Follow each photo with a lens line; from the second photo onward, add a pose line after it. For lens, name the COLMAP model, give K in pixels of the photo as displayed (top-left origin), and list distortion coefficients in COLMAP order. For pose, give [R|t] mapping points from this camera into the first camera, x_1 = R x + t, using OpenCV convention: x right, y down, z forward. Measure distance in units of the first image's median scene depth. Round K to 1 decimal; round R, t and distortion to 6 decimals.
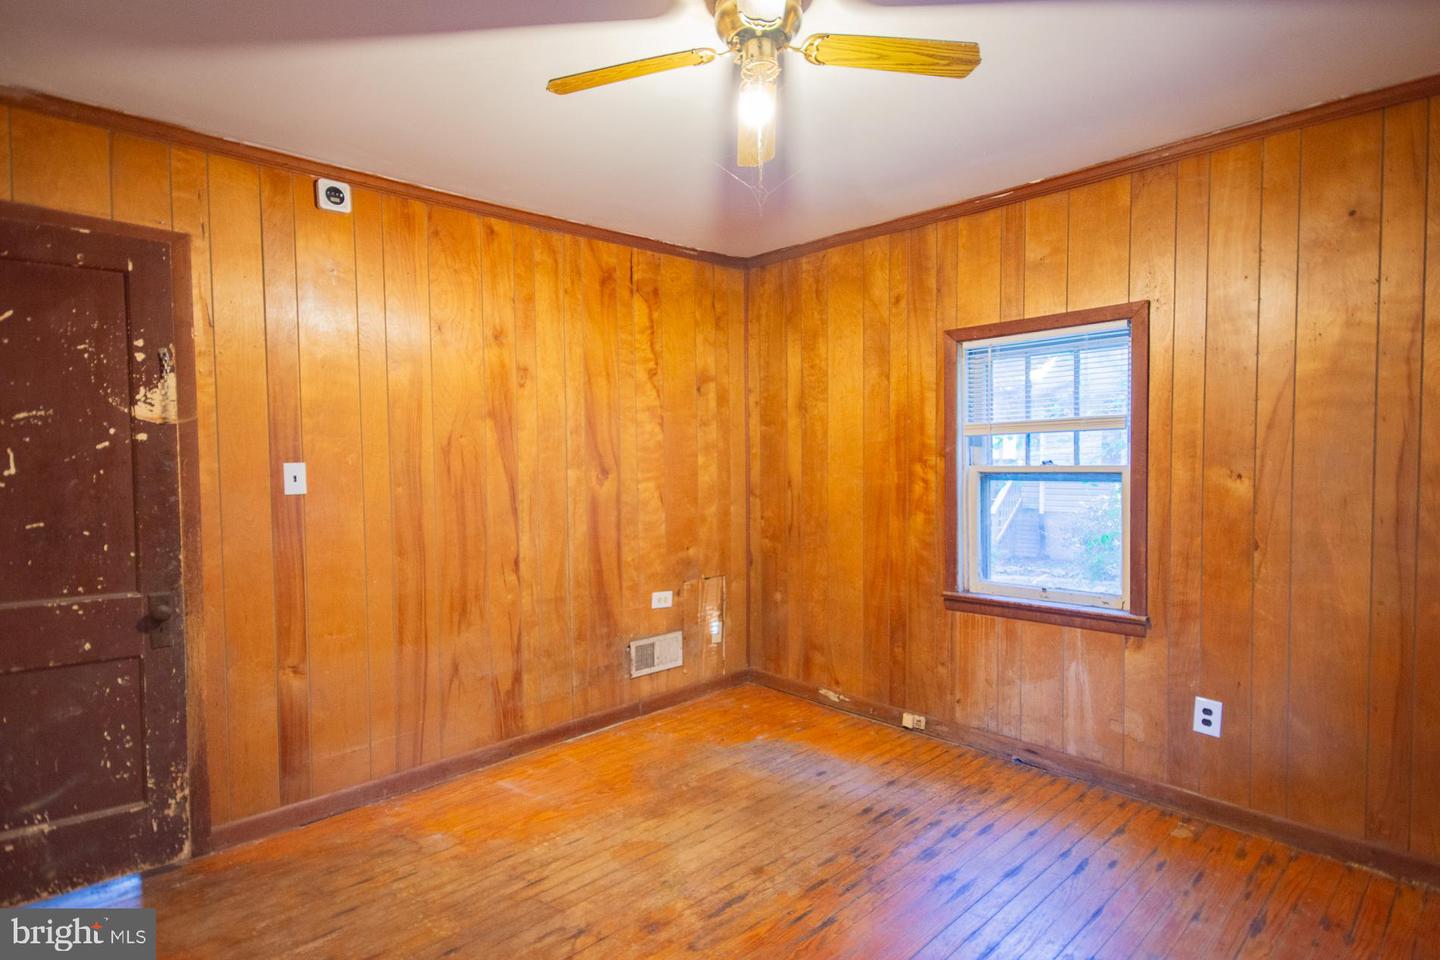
lens RADIAL K [[744.4, 0, 720.0], [0, 744.4, 480.0], [0, 0, 1]] dist [0.002285, 0.000245]
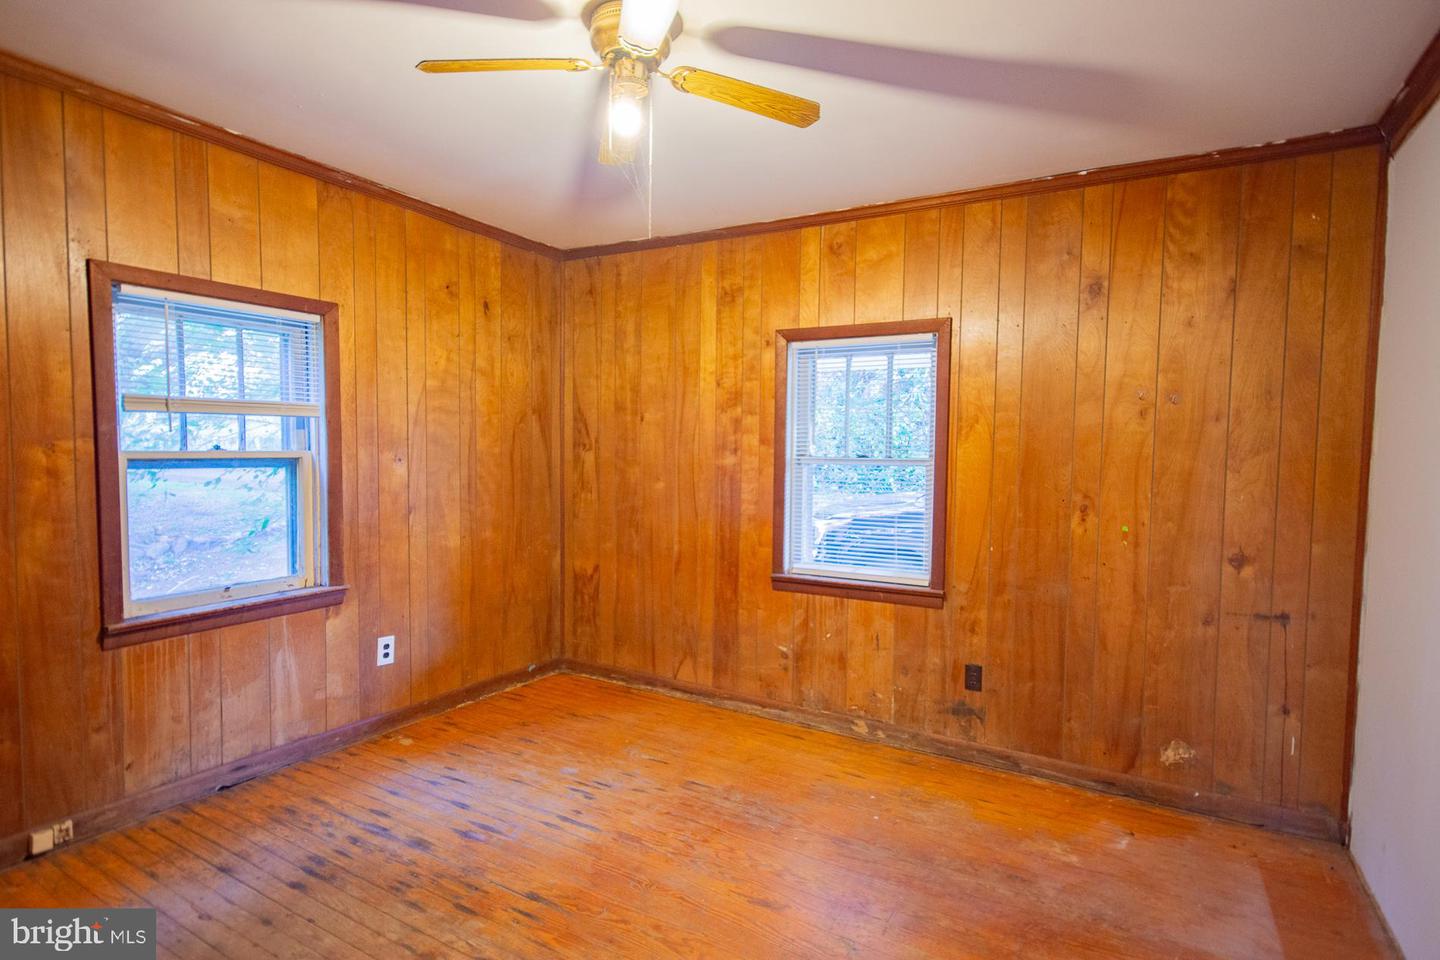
lens RADIAL K [[733.4, 0, 720.0], [0, 733.4, 480.0], [0, 0, 1]] dist [0.000029, -0.000159]
pose [[-0.285262, -0.035832, 0.957779, -0.612771], [0.015032, 0.999011, 0.041851, -0.012722], [-0.958332, 0.026336, -0.284441, 0.718100]]
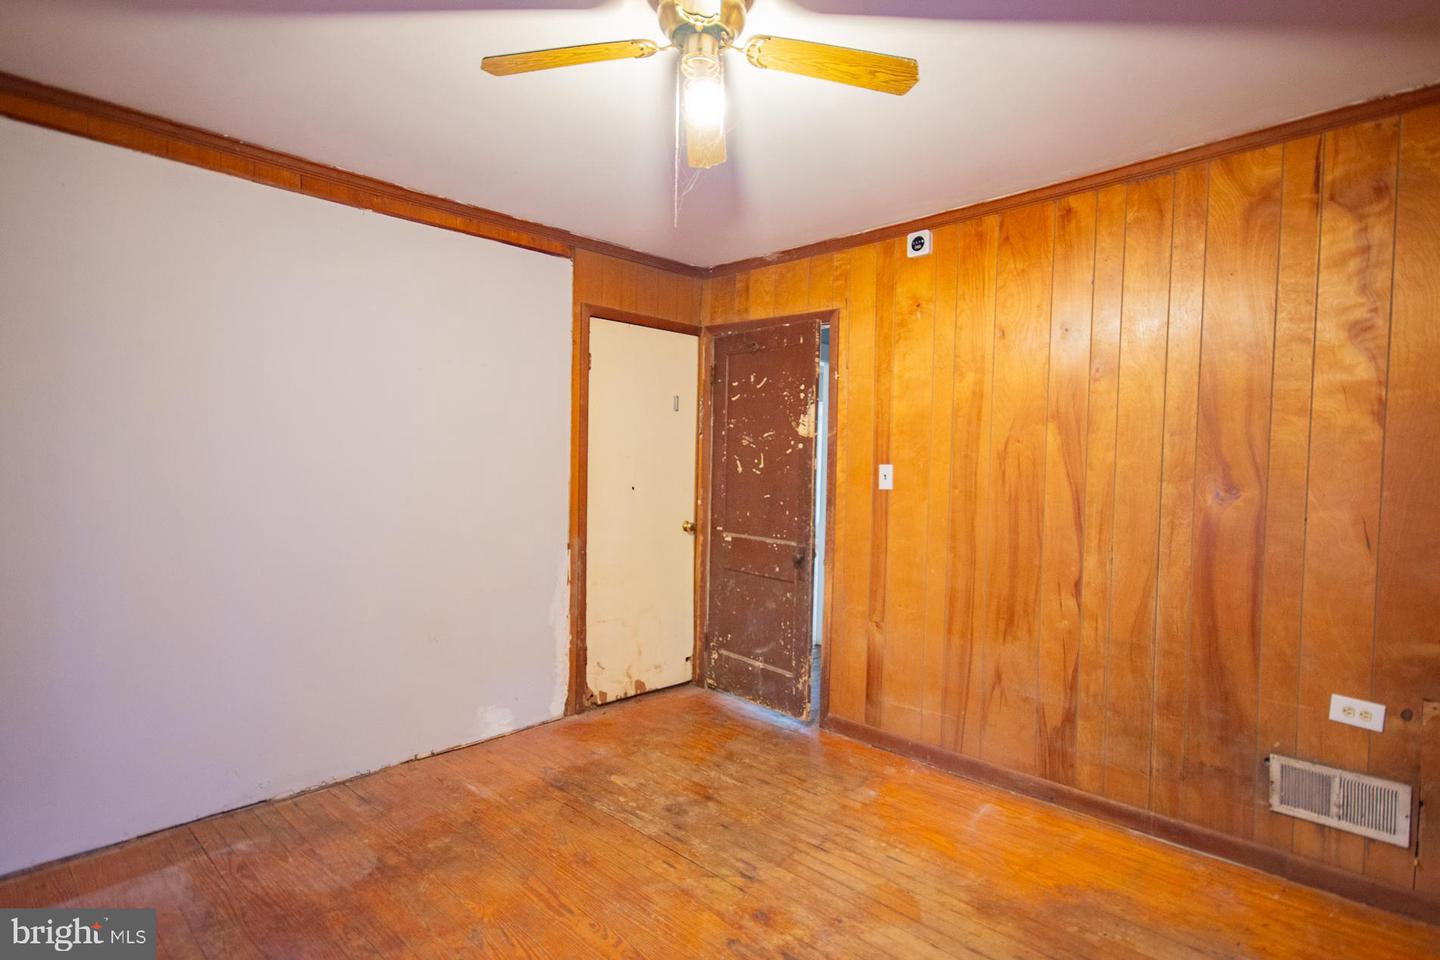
lens RADIAL K [[744.4, 0, 720.0], [0, 744.4, 480.0], [0, 0, 1]] dist [0.002285, 0.000245]
pose [[0.020059, 0.032287, -0.999277, 0.637989], [-0.048064, 0.998354, 0.031292, -0.020928], [0.998643, 0.047402, 0.021578, 0.621833]]
